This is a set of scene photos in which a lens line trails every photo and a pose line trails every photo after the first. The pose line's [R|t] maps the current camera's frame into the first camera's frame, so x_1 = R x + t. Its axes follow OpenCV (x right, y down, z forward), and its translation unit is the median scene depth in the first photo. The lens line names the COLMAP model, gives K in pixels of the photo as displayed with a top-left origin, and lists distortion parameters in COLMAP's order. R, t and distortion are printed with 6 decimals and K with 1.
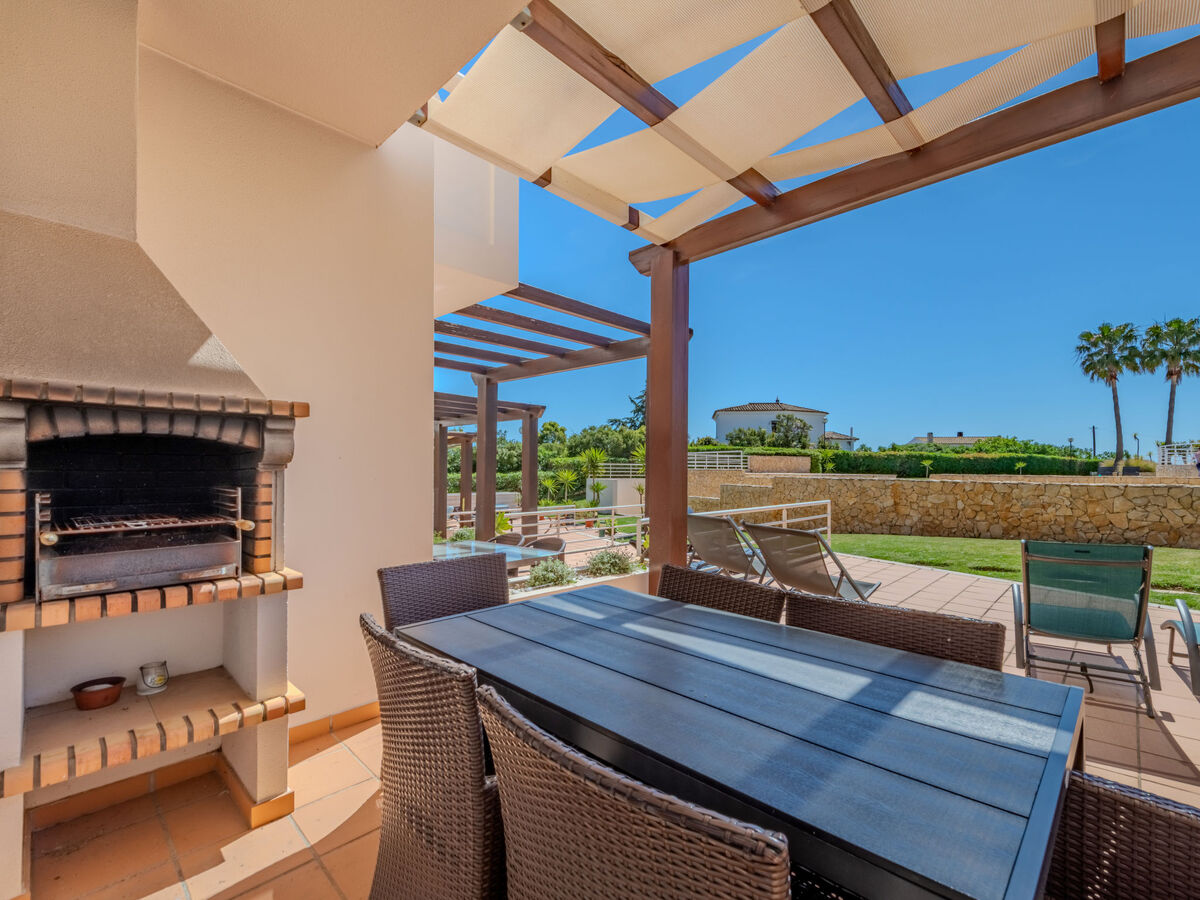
lens RADIAL K [[536.4, 0, 588.5], [0, 536.4, 464.5], [0, 0, 1]] dist [0.006089, -0.002927]
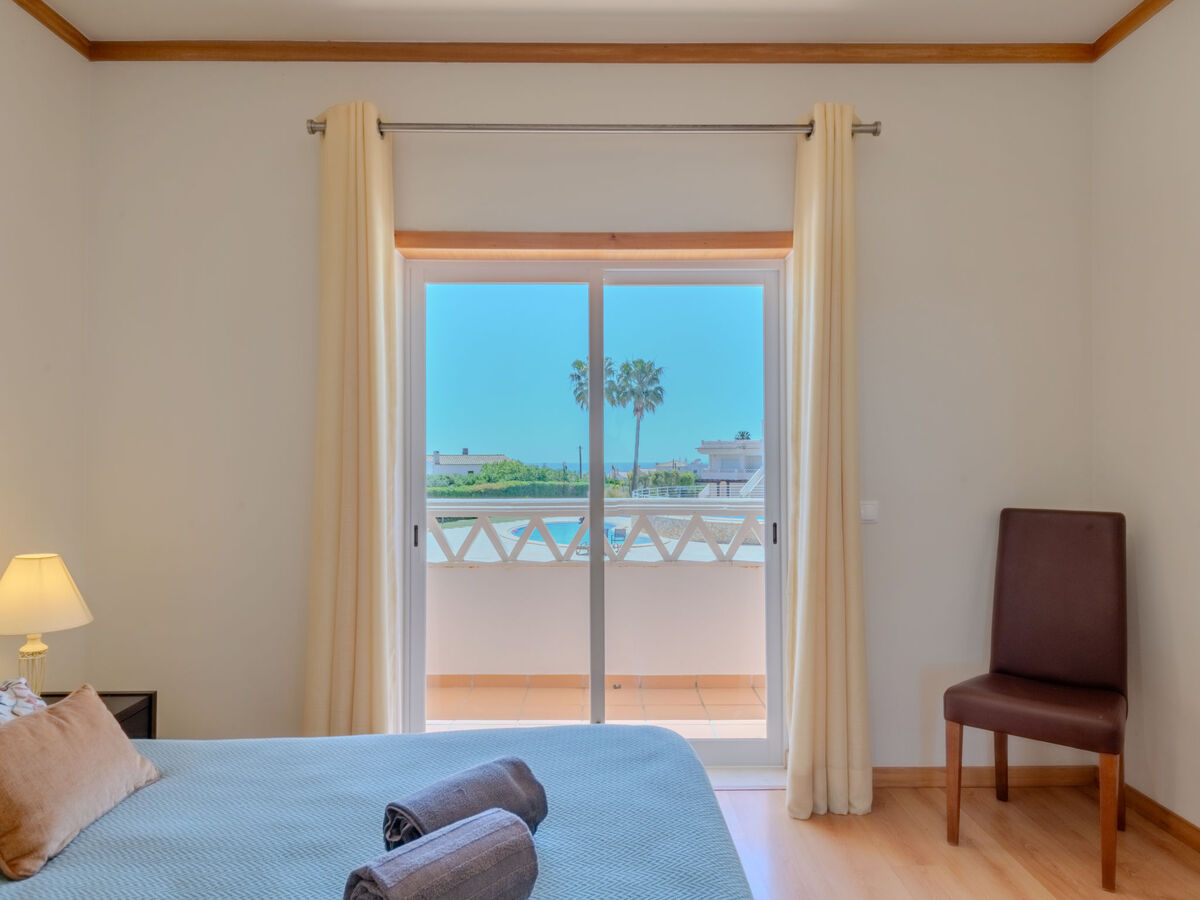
lens RADIAL K [[795.7, 0, 609.5], [0, 795.7, 445.0], [0, 0, 1]] dist [0.067762, 0.007793]
pose [[0.692757, 0.005012, 0.721154, -0.085753], [0.001688, 0.999962, -0.008572, -0.084219], [-0.721169, 0.007155, 0.692722, -0.048304]]
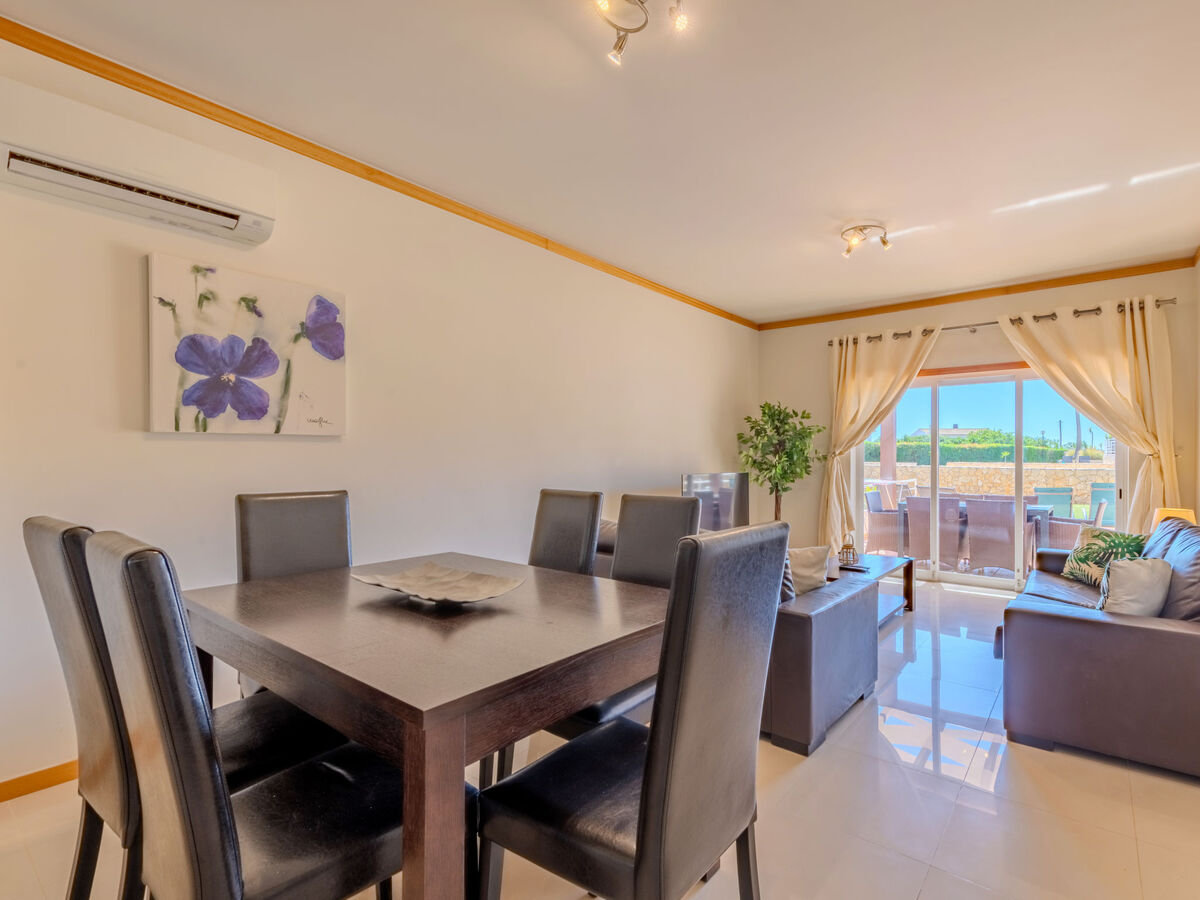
lens RADIAL K [[570.2, 0, 682.0], [0, 570.2, 456.1], [0, 0, 1]] dist [0.015745, -0.002882]
pose [[0.985504, -0.002949, 0.169627, -0.114637], [0.002004, 0.999981, 0.005744, -0.003119], [-0.169641, -0.005321, 0.985492, -0.124258]]
